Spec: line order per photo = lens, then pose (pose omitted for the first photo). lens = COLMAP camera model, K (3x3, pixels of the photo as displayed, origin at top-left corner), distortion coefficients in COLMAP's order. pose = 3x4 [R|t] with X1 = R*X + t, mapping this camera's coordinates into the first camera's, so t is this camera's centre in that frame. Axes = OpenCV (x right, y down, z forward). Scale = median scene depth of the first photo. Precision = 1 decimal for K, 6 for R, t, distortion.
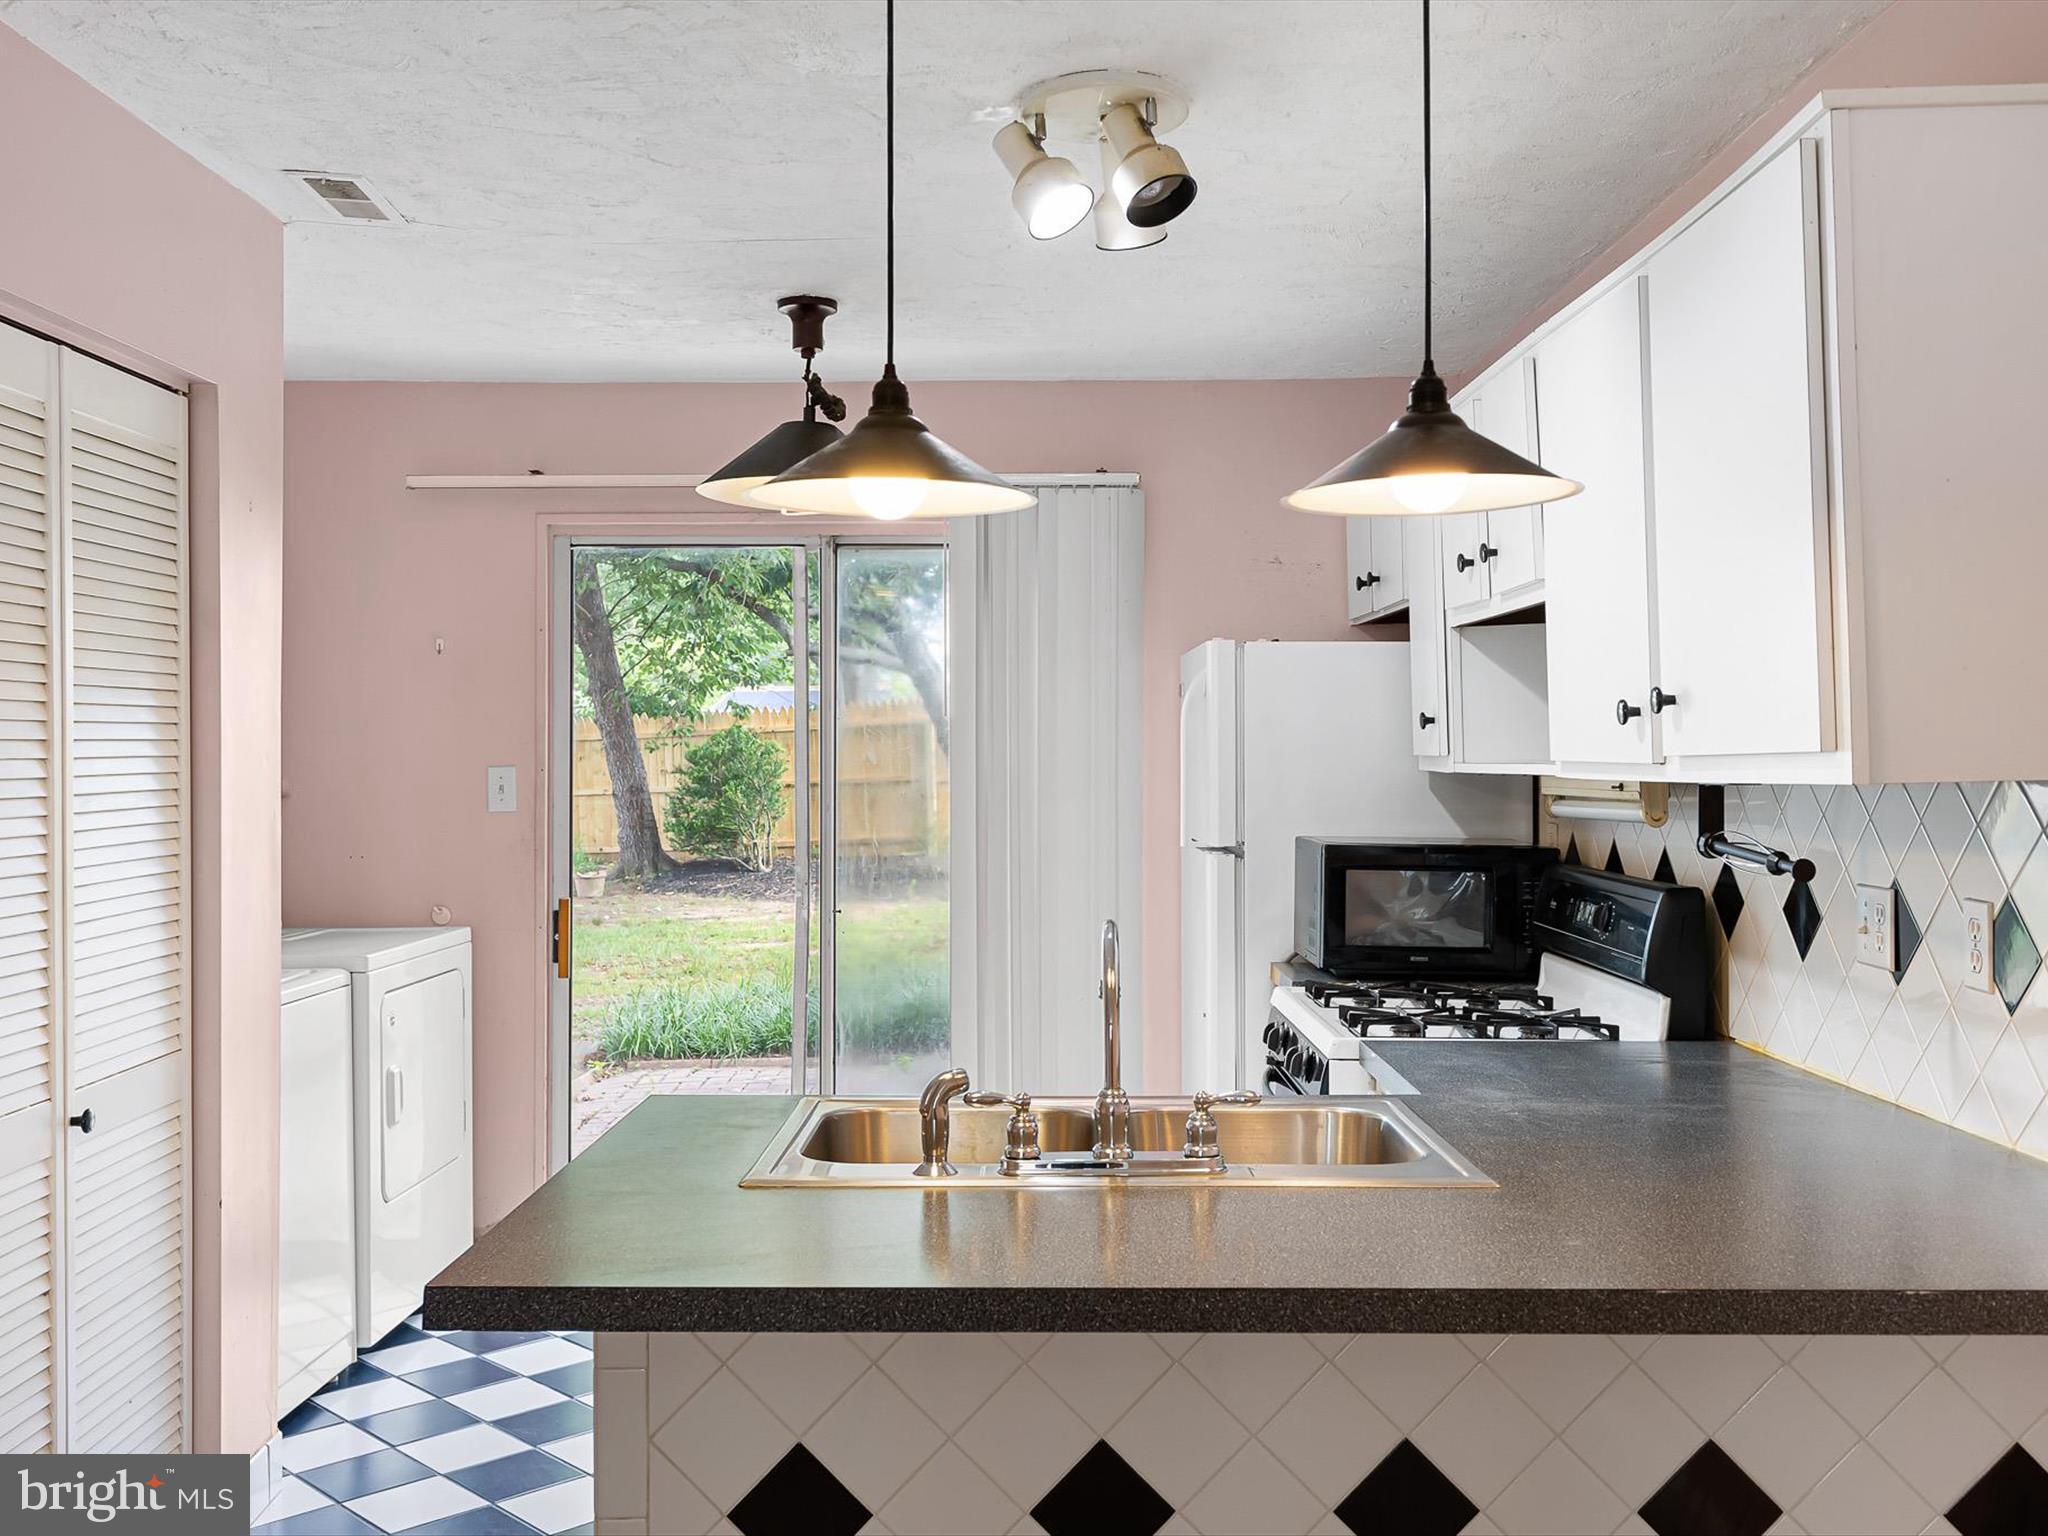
lens RADIAL K [[1926.6, 0, 1024.0], [0, 1926.6, 768.0], [0, 0, 1]] dist [0.011754, 0.011309]
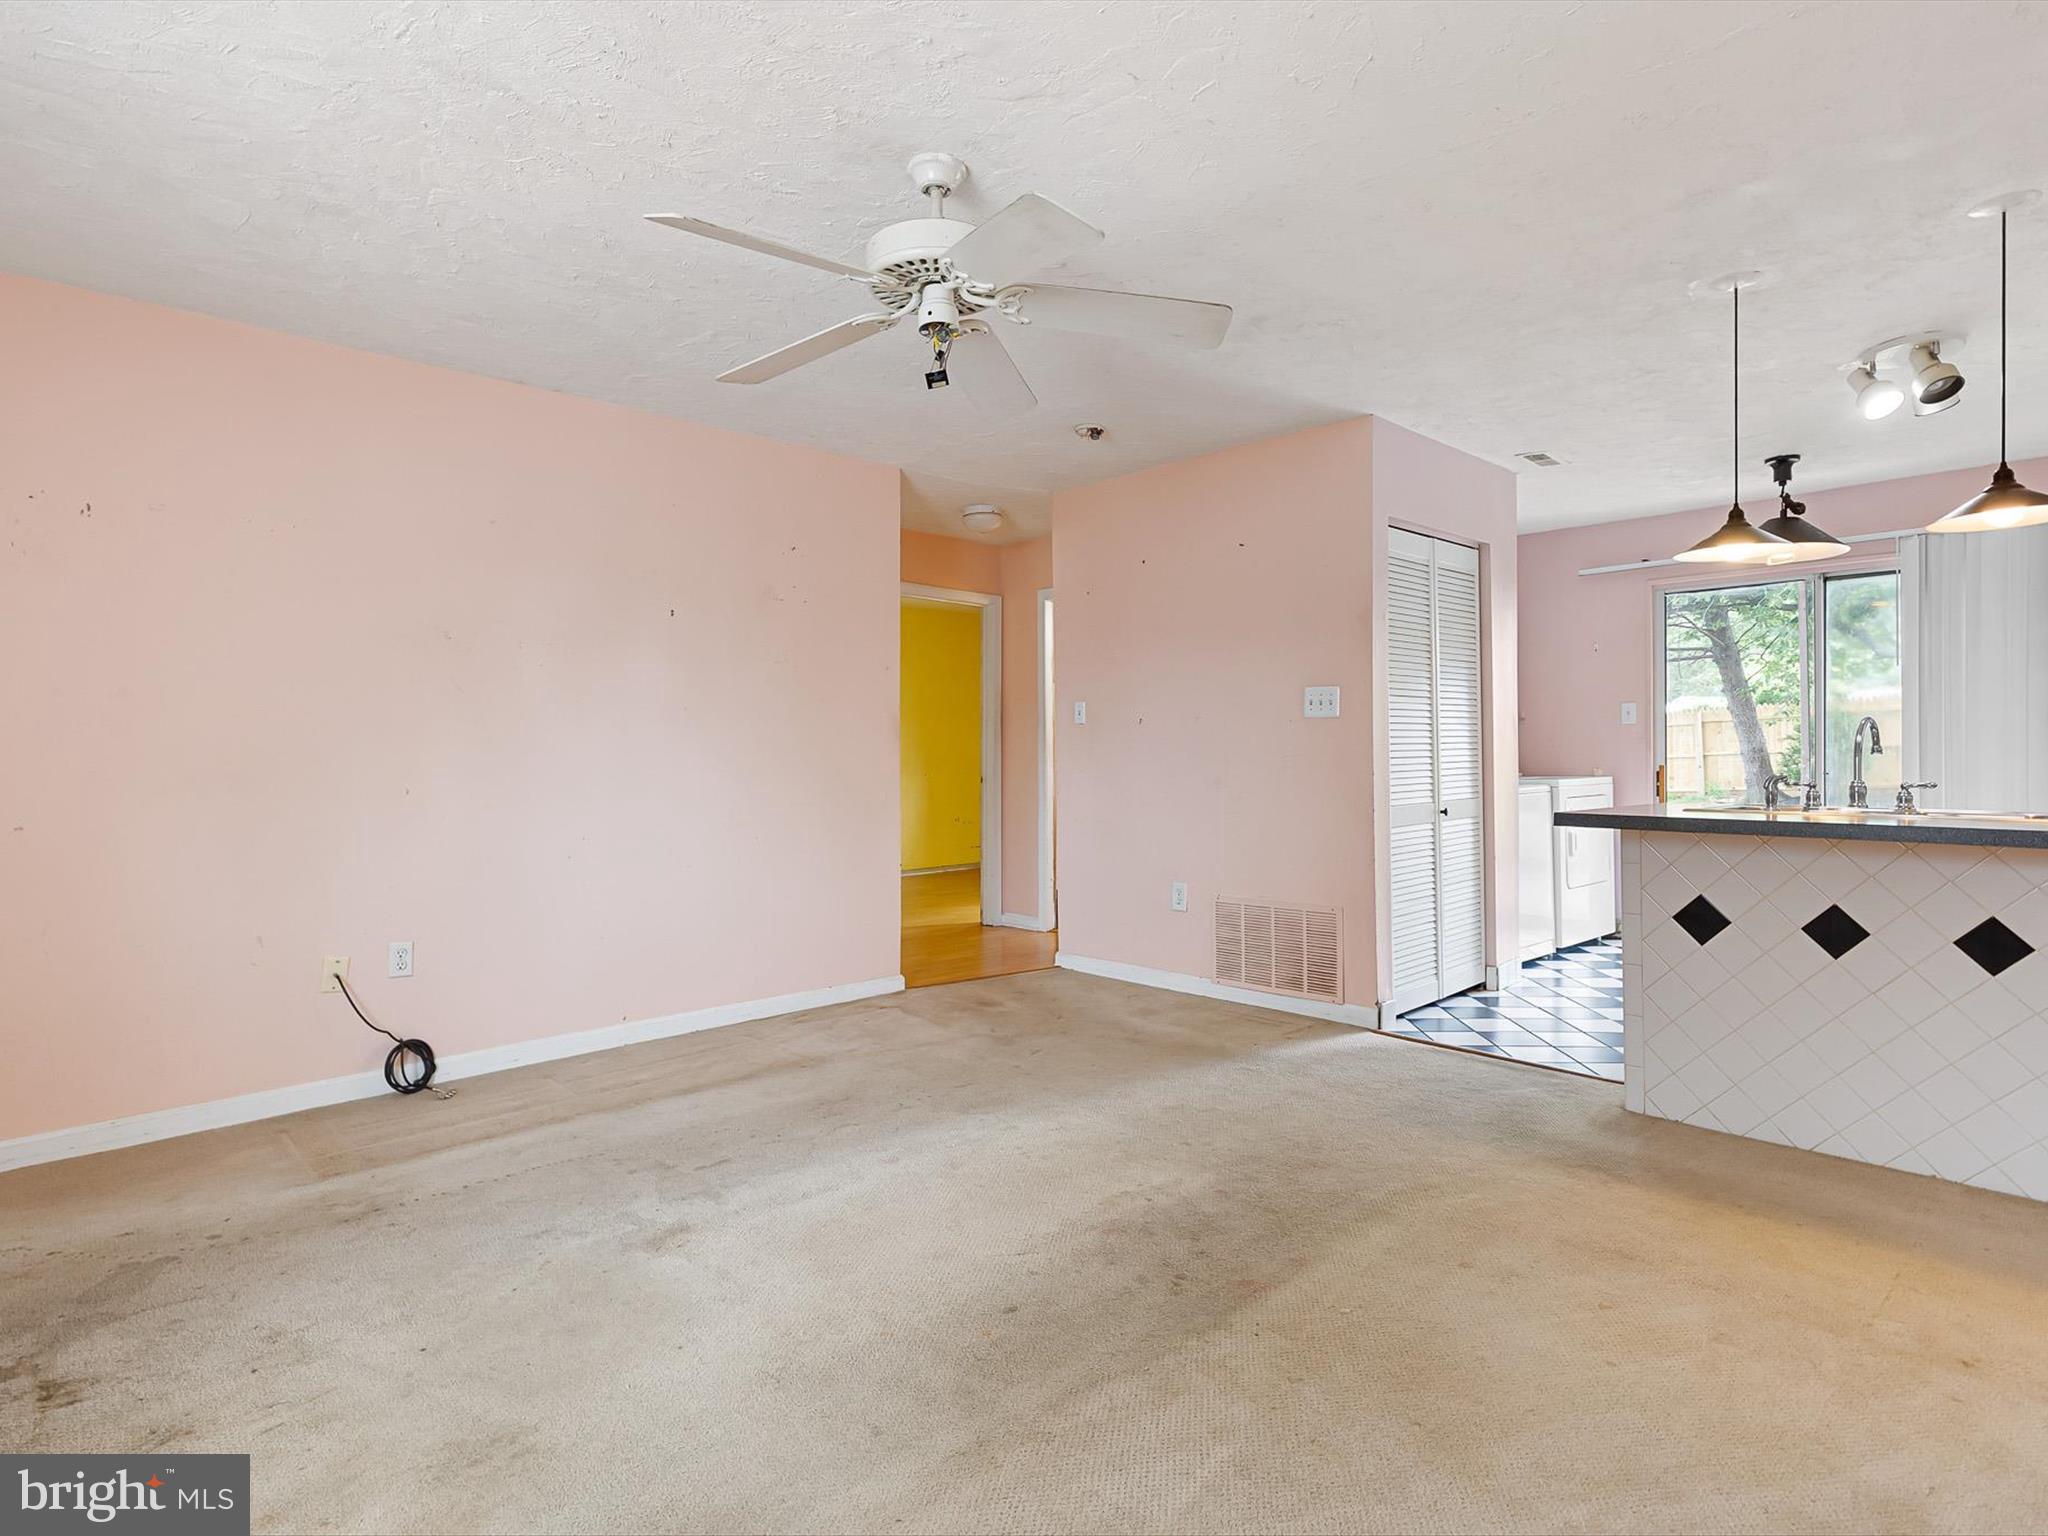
lens RADIAL K [[1016.5, 0, 1047.7], [0, 1016.5, 730.7], [0, 0, 1]] dist [-0.000437, -0.000628]
pose [[0.689356, -0.013734, -0.724293, 0.147436], [0.007038, 0.999900, -0.012261, 0.061022], [0.724389, 0.003354, 0.689384, -0.344447]]
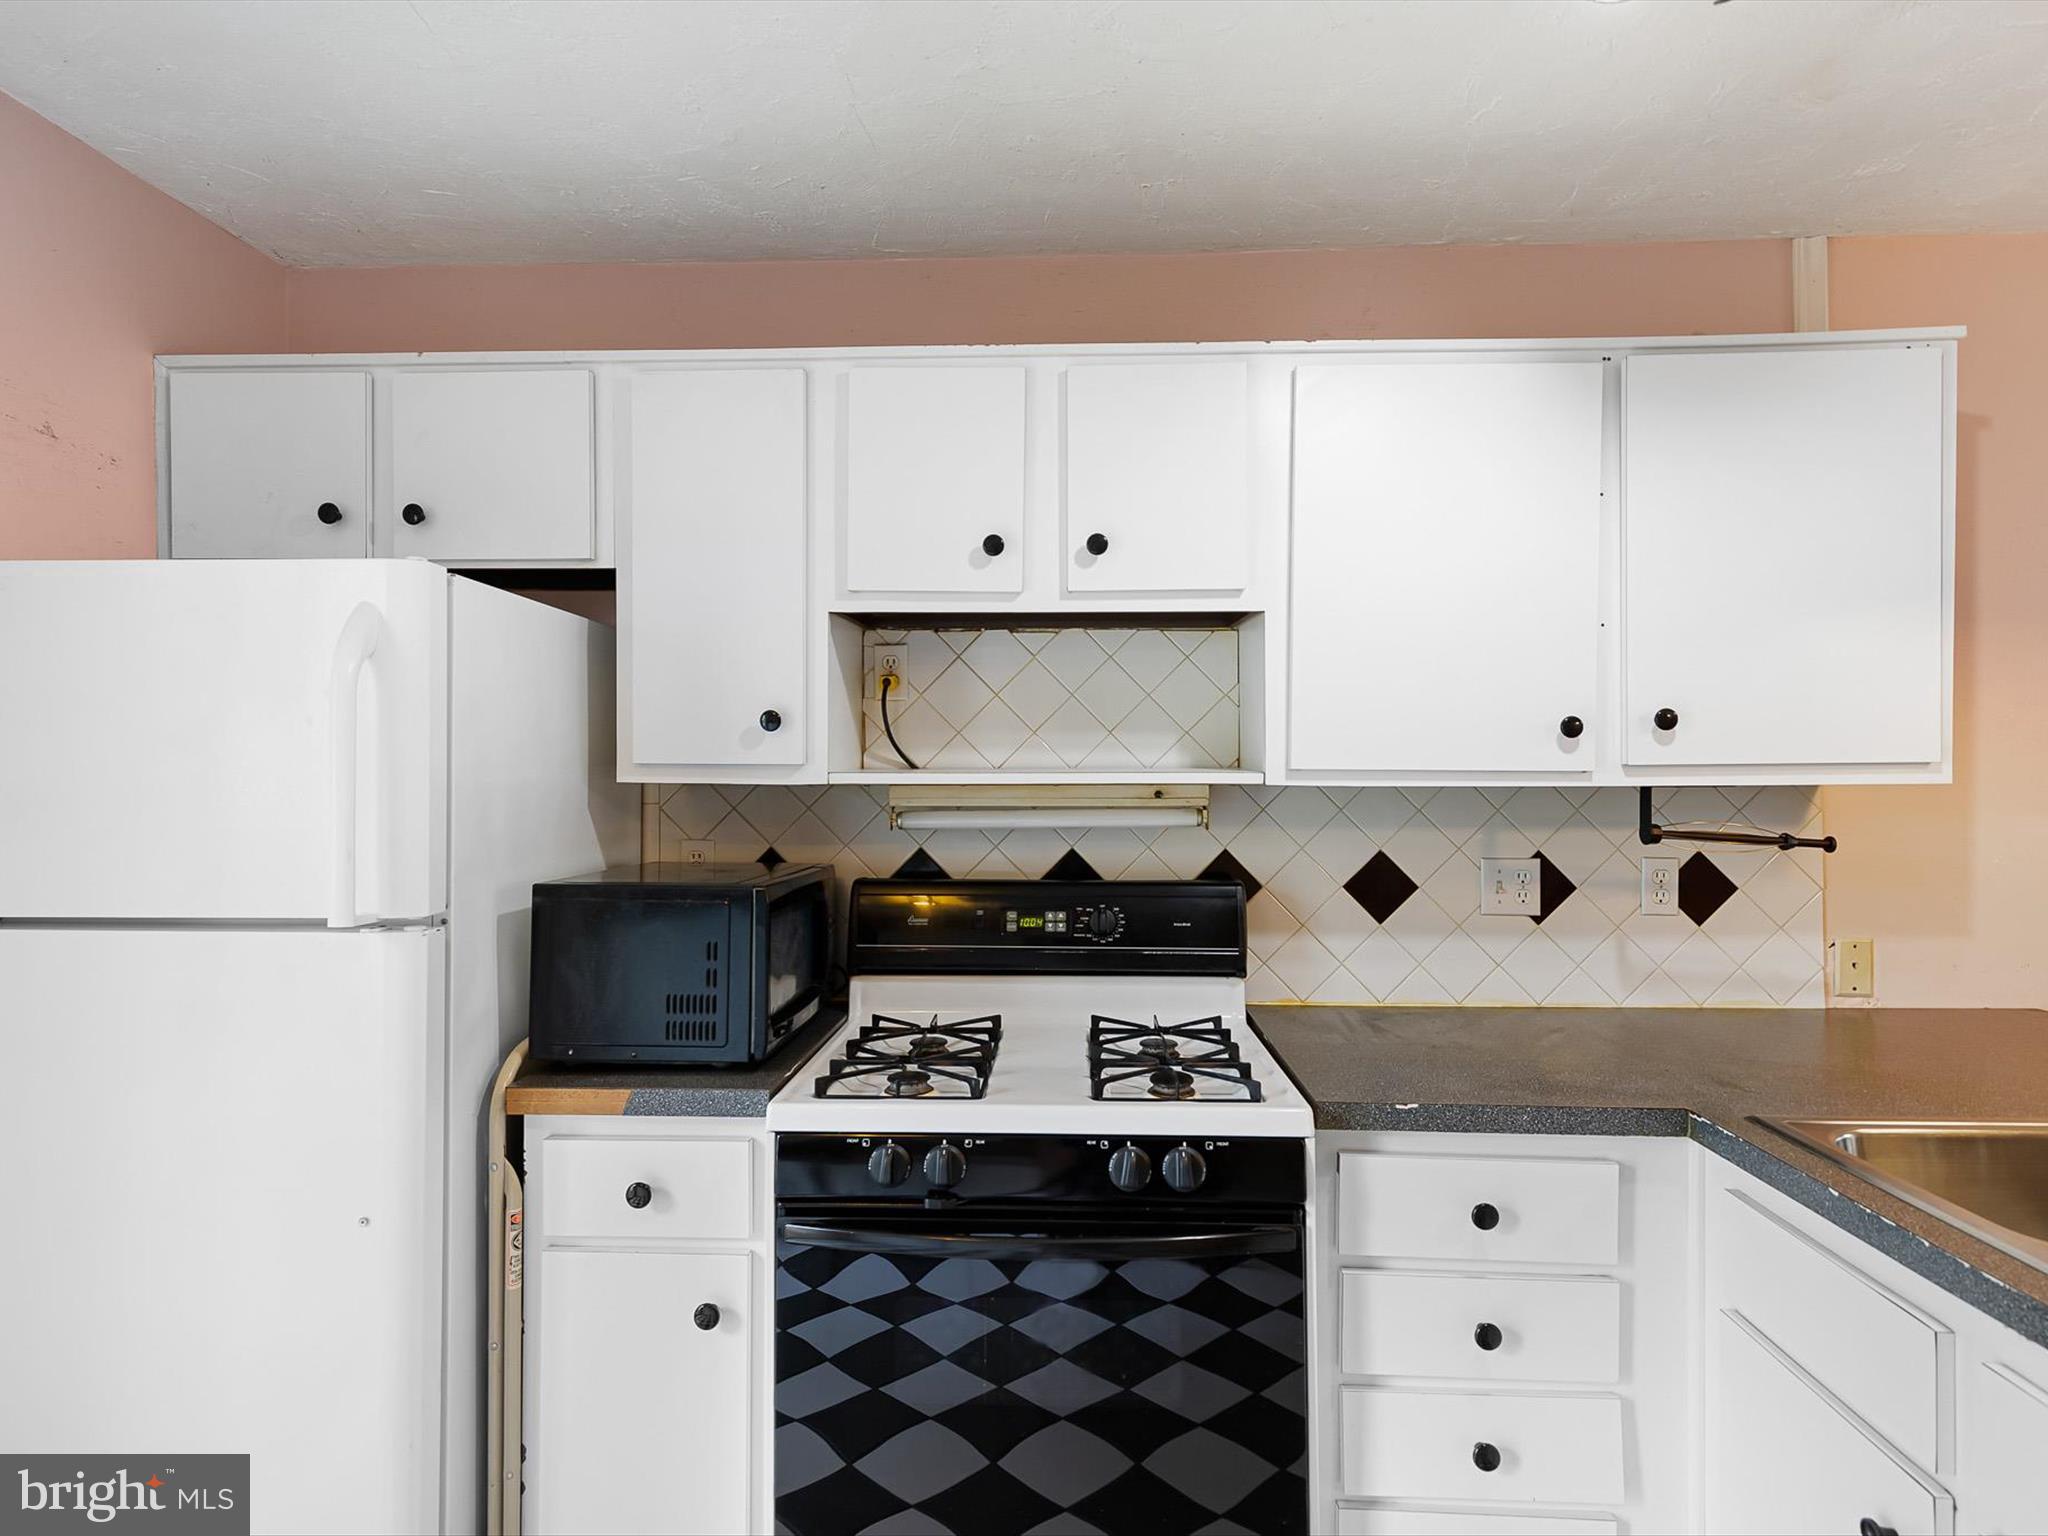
lens RADIAL K [[1128.6, 0, 1021.6], [0, 1128.6, 775.7], [0, 0, 1]] dist [0.000959, -0.000759]
pose [[0.035575, 0.001834, 0.999365, -0.098336], [0.009152, 0.999956, -0.002161, 0.000106], [-0.999325, 0.009223, 0.035557, 0.343198]]
